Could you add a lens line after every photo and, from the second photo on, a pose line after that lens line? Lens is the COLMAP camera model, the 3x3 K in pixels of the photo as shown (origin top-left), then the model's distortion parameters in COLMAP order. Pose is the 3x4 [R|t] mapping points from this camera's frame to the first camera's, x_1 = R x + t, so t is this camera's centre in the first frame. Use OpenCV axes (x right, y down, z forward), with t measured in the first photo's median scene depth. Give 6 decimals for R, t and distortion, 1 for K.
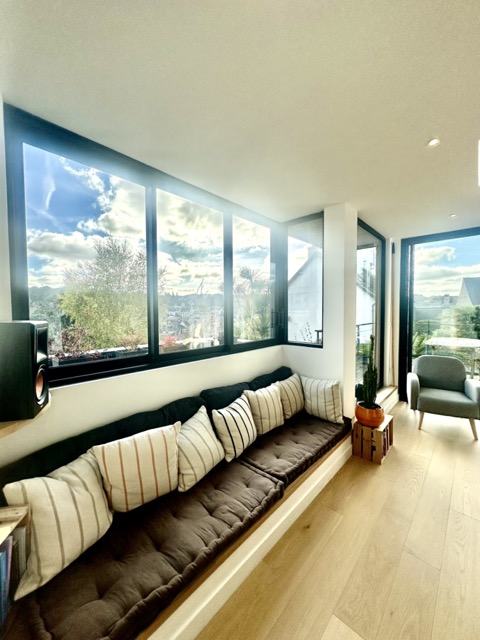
lens RADIAL K [[253.1, 0, 240.6], [0, 253.1, 318.9], [0, 0, 1]] dist [-0.002035, -0.000062]
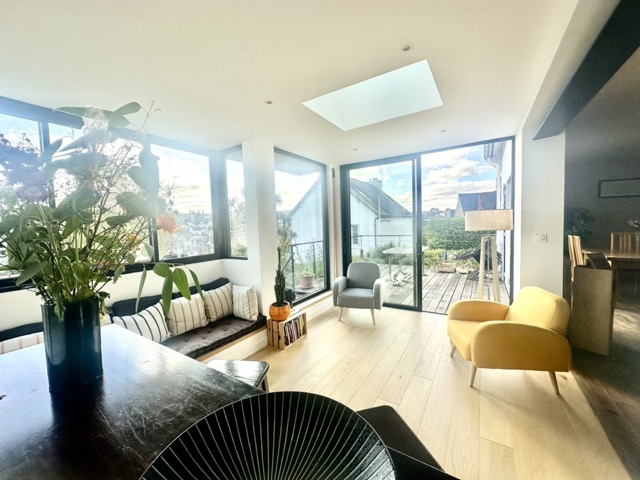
lens RADIAL K [[253.1, 0, 320.0], [0, 253.1, 240.1], [0, 0, 1]] dist [-0.002035, -0.000062]
pose [[0.983870, -0.038718, 0.174645, 0.483073], [0.035203, 0.999111, 0.023177, 0.006161], [-0.175388, -0.016655, 0.984359, -0.241389]]
